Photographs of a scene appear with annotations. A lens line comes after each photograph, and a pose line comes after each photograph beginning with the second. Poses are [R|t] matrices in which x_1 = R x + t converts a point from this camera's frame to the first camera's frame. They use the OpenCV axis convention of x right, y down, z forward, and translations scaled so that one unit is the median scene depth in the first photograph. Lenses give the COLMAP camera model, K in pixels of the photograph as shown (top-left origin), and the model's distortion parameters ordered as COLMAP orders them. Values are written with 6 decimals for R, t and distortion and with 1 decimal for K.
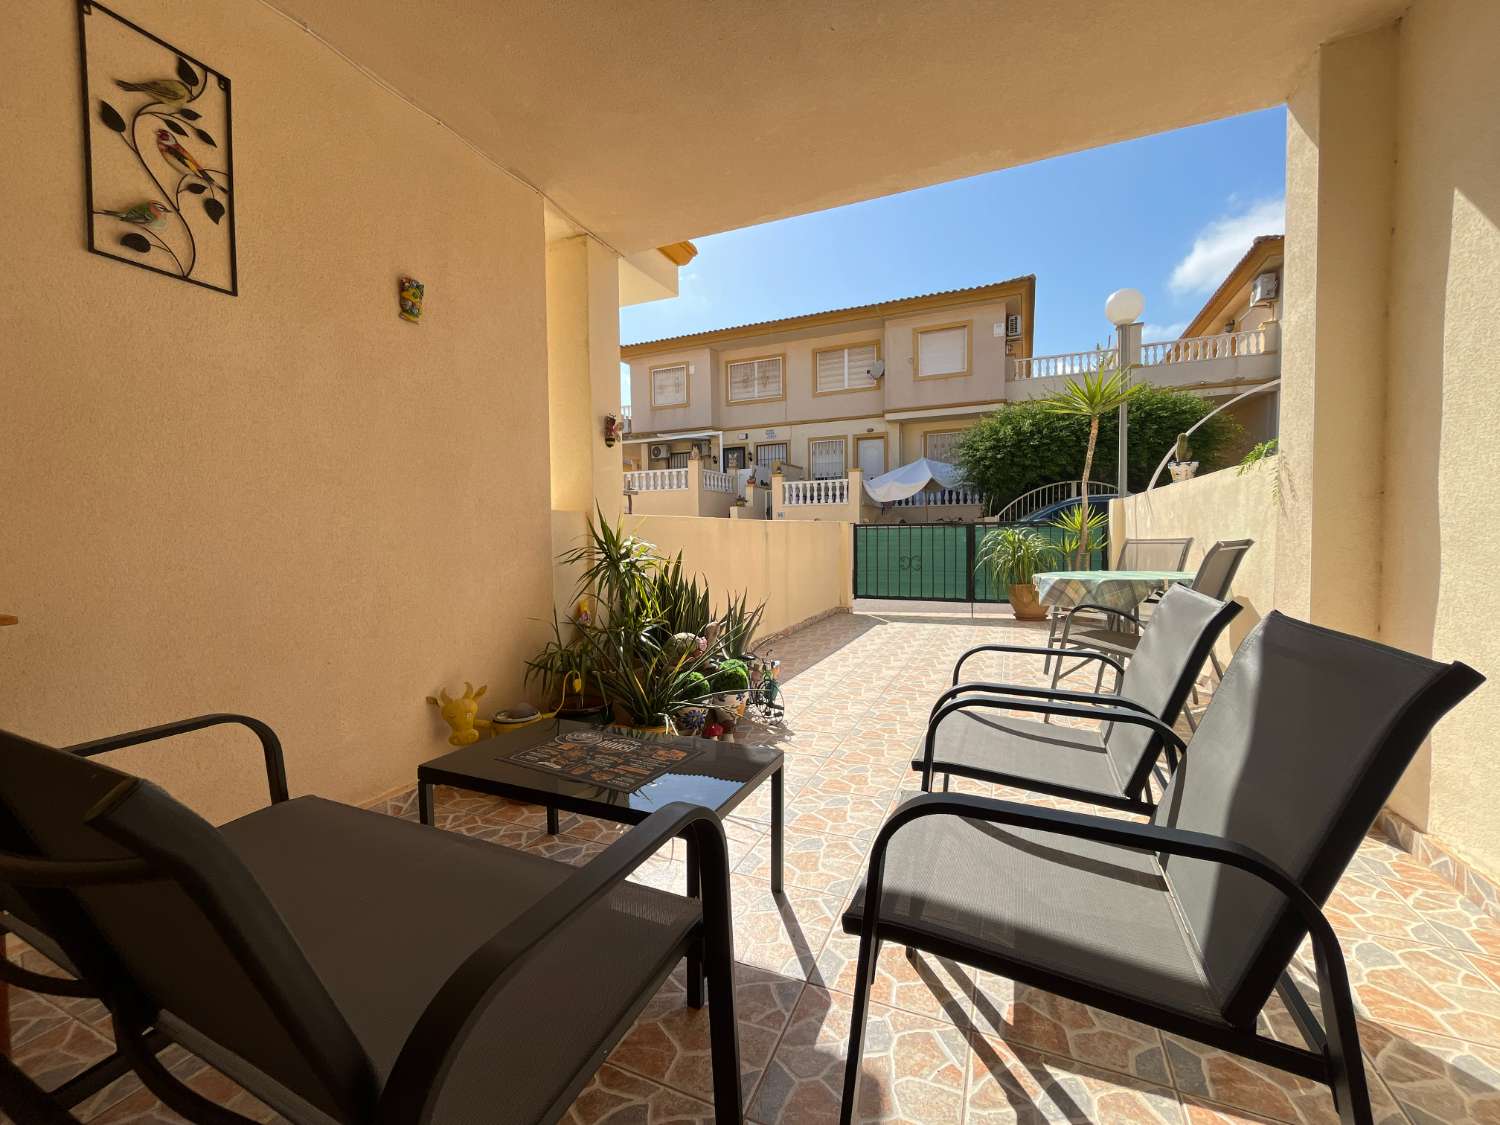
lens RADIAL K [[611.5, 0, 756.5], [0, 611.5, 558.9], [0, 0, 1]] dist [-0.007573, 0.001433]
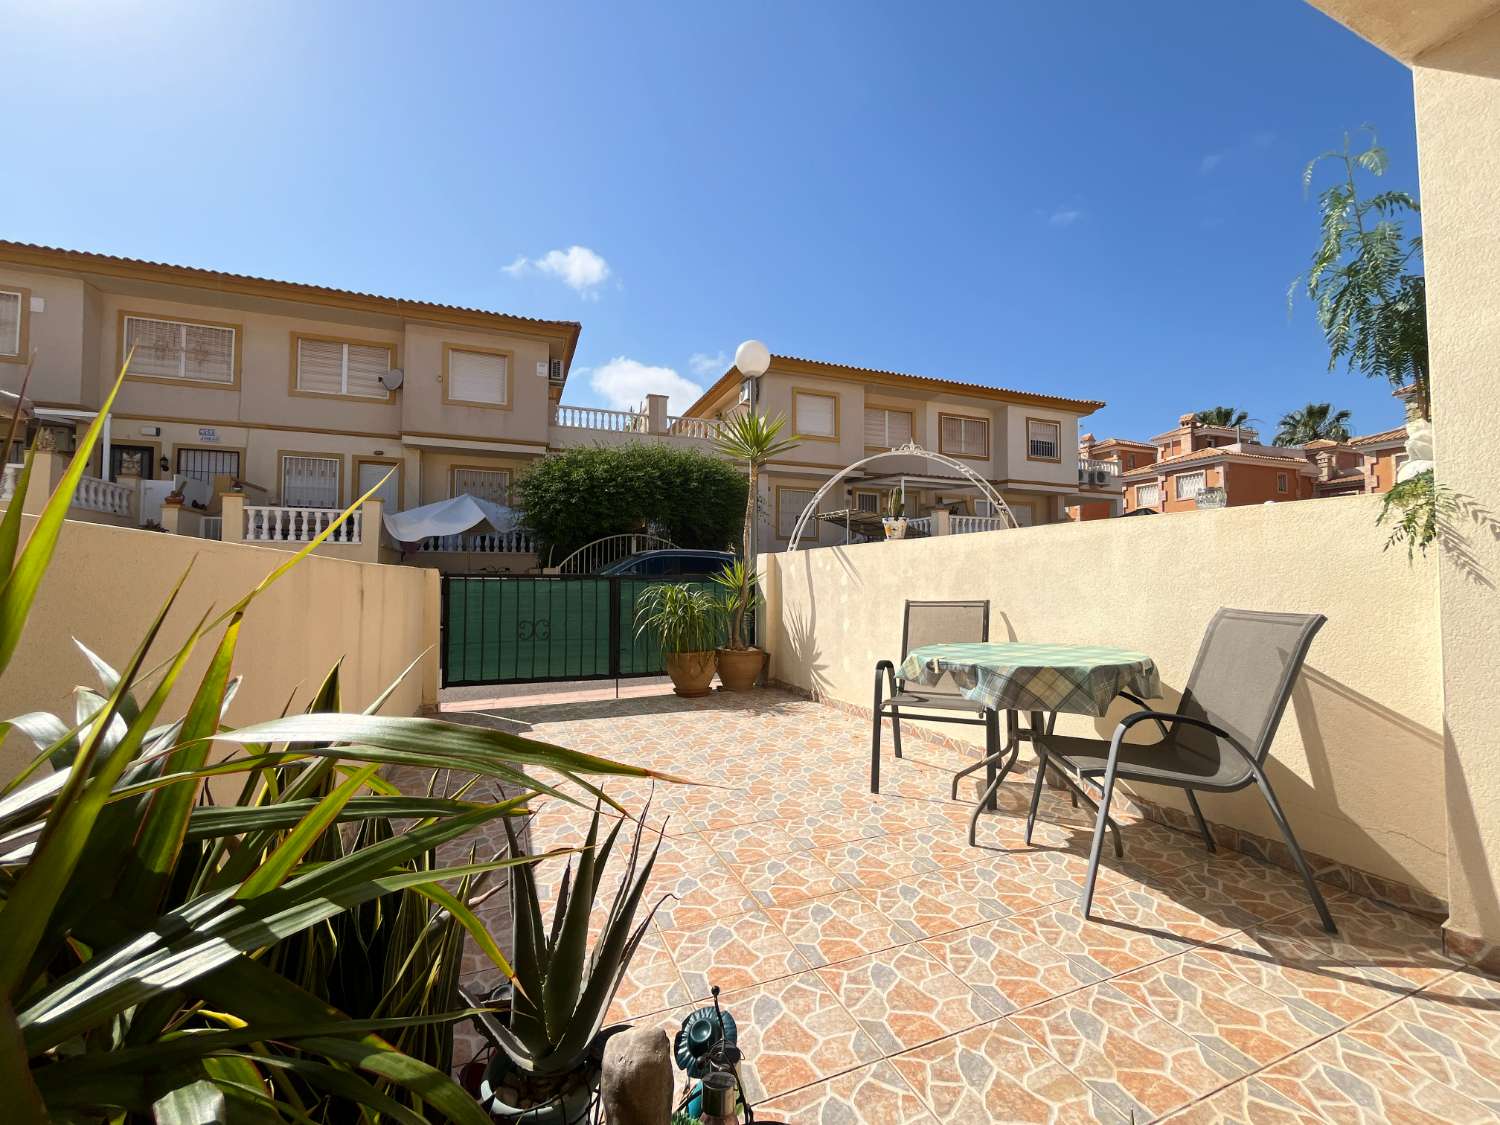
lens RADIAL K [[611.5, 0, 749.8], [0, 611.5, 563.9], [0, 0, 1]] dist [-0.007573, 0.001433]
pose [[0.701720, 0.036345, 0.711525, -0.034275], [0.016430, 0.997607, -0.067162, -0.007123], [-0.712263, 0.058820, 0.699444, 0.122058]]
